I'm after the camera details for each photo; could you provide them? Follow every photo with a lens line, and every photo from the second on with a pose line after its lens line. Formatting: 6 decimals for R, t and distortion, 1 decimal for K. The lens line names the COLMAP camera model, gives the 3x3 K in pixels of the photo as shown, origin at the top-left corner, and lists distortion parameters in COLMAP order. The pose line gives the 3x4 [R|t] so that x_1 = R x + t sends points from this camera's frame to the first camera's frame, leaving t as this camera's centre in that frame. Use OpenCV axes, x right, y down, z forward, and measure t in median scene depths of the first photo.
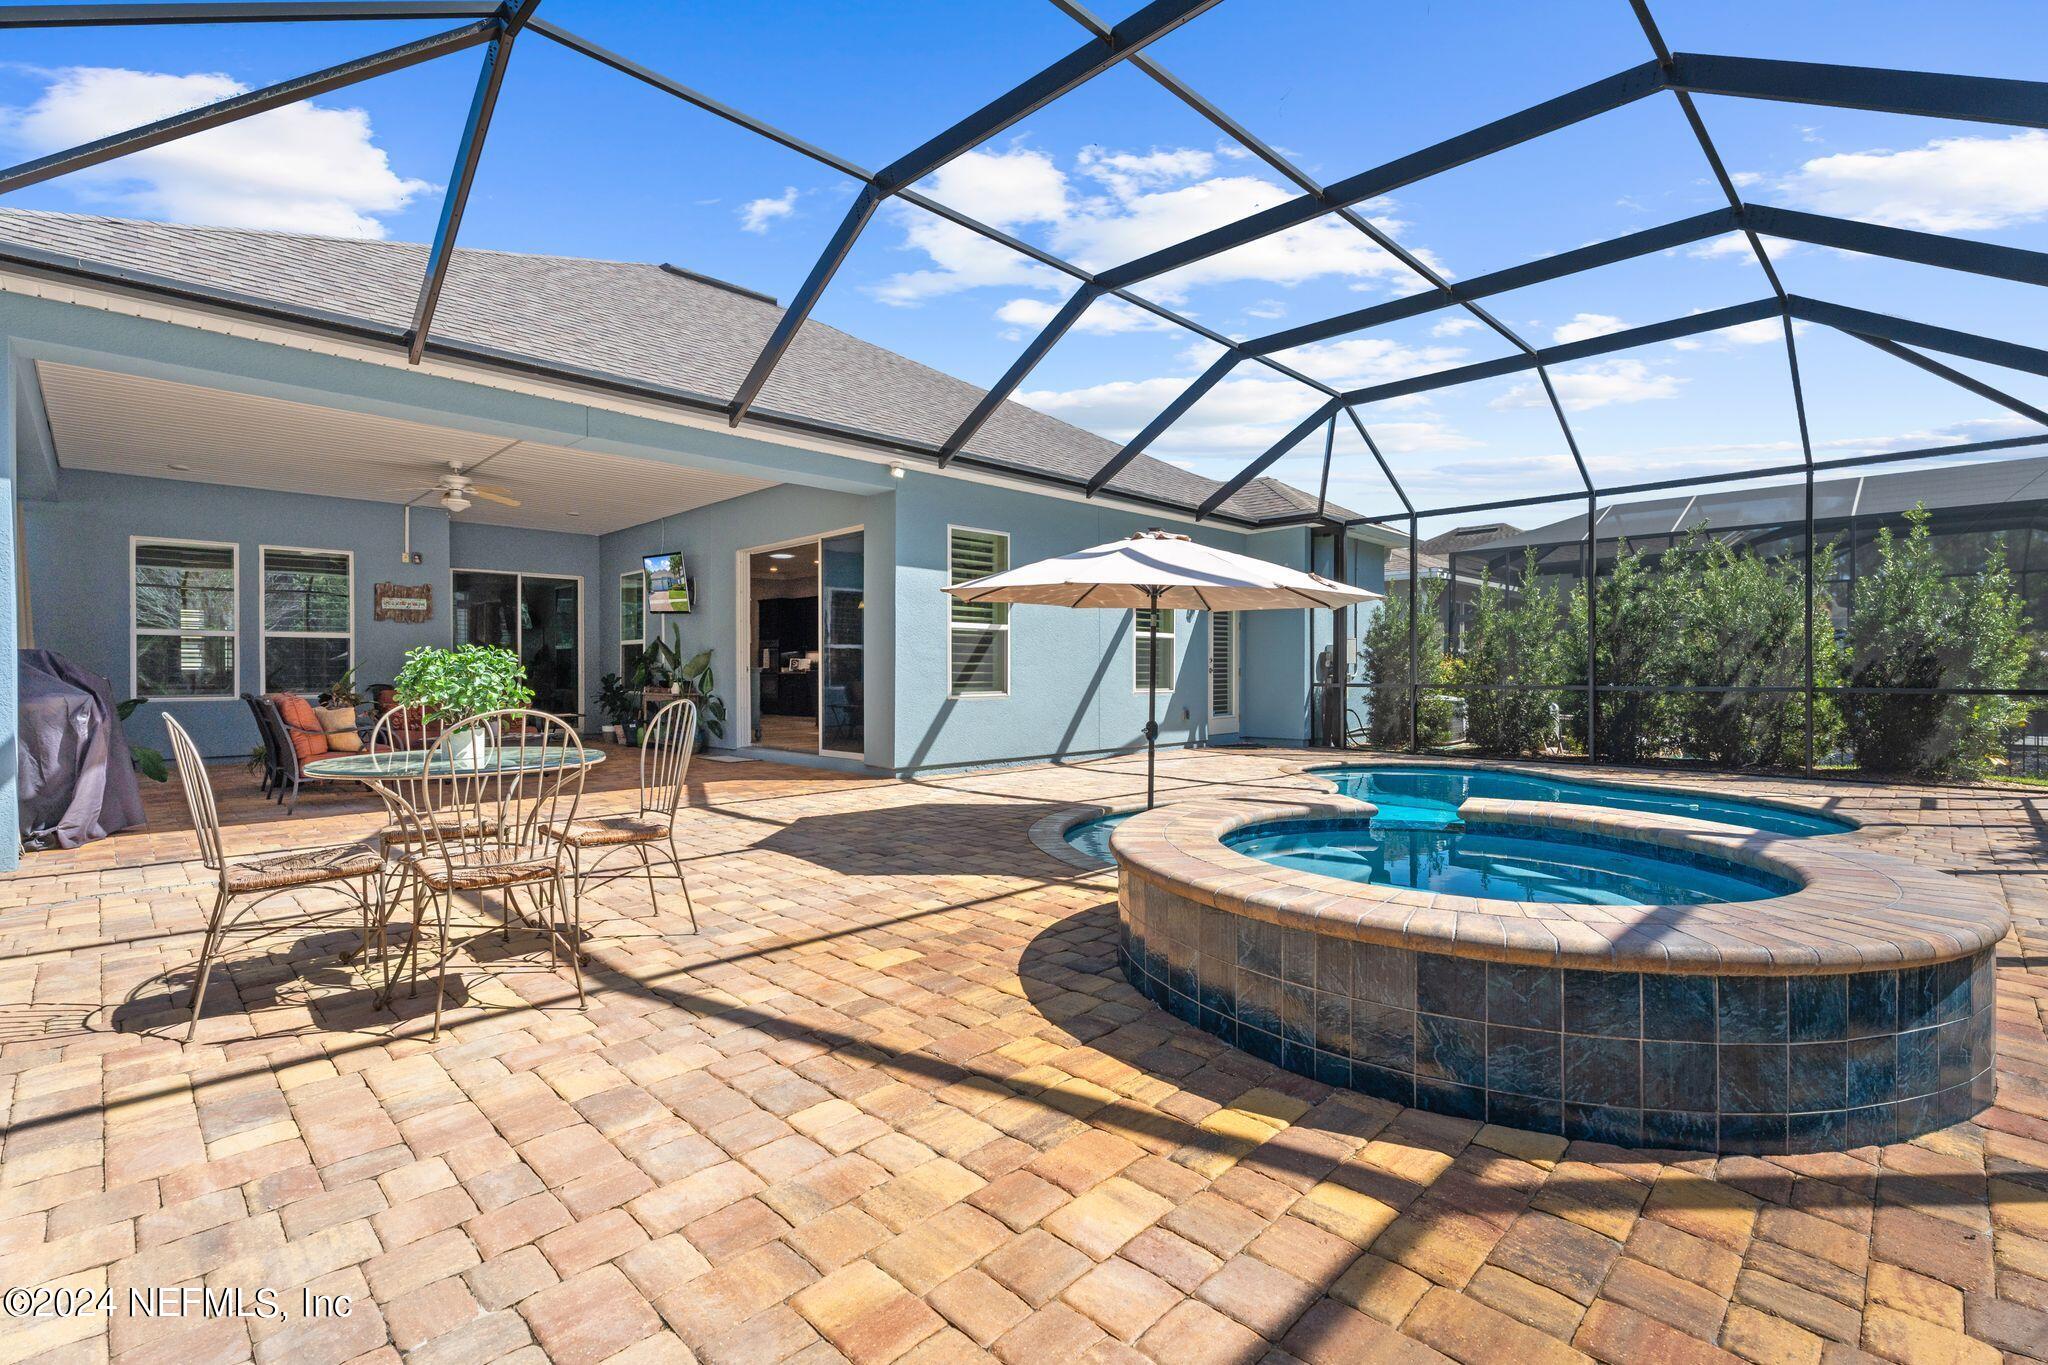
lens RADIAL K [[920.5, 0, 1034.6], [0, 920.5, 673.9], [0, 0, 1]] dist [-0.002353, -0.000195]
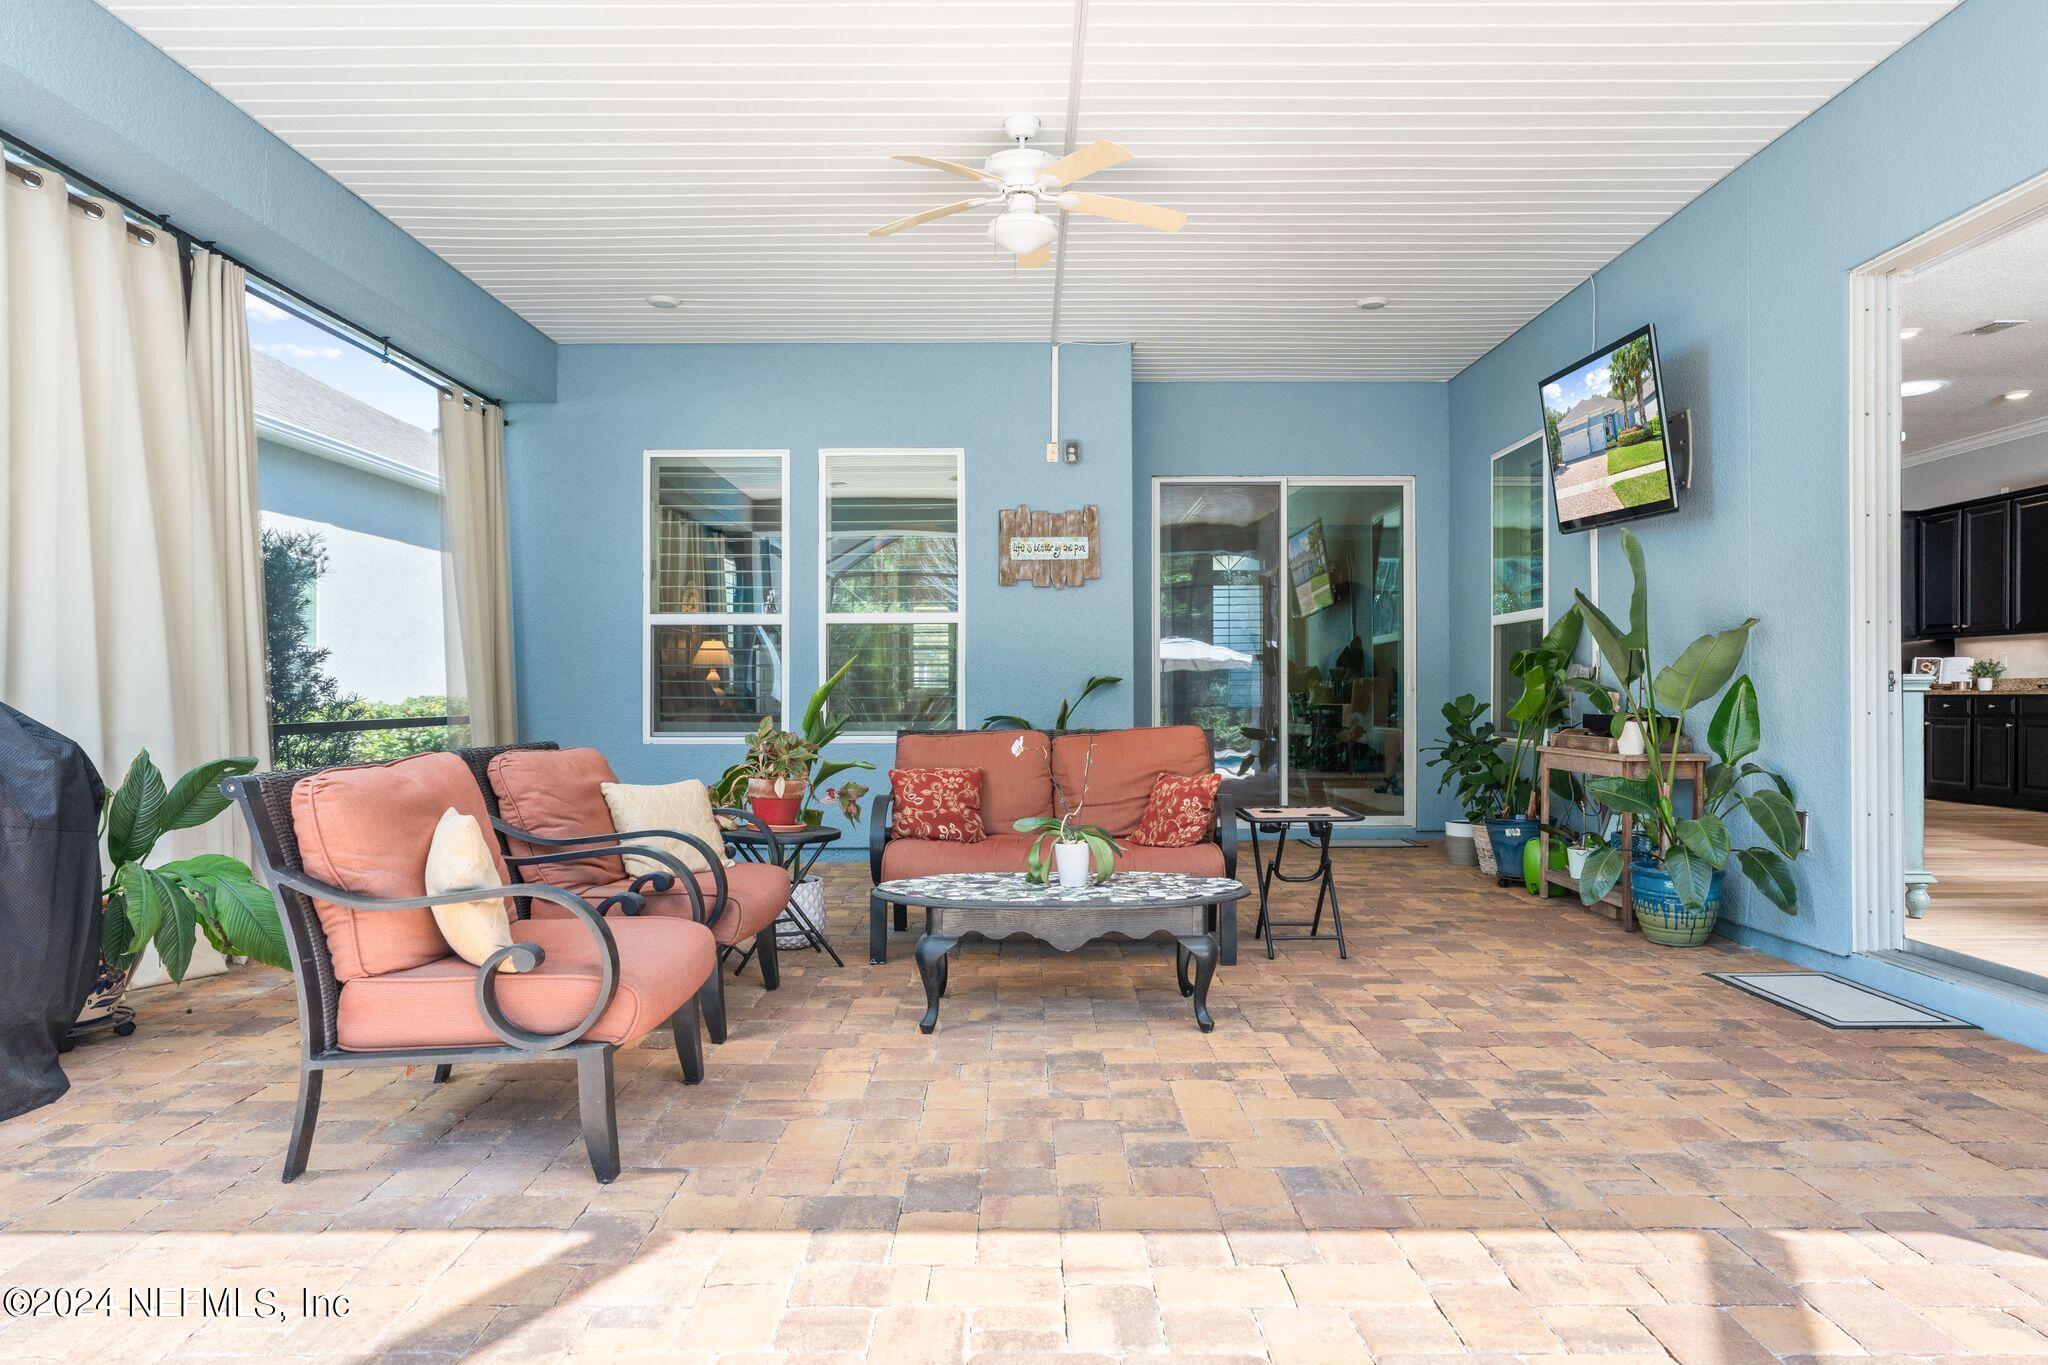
lens RADIAL K [[1291.2, 0, 1038.8], [0, 1291.2, 678.4], [0, 0, 1]] dist [-0.008194, 0.011101]
pose [[0.703450, -0.007412, -0.710706, -0.208651], [-0.001033, 0.999934, -0.011451, -0.000806], [0.710744, 0.008789, 0.703396, 0.517697]]
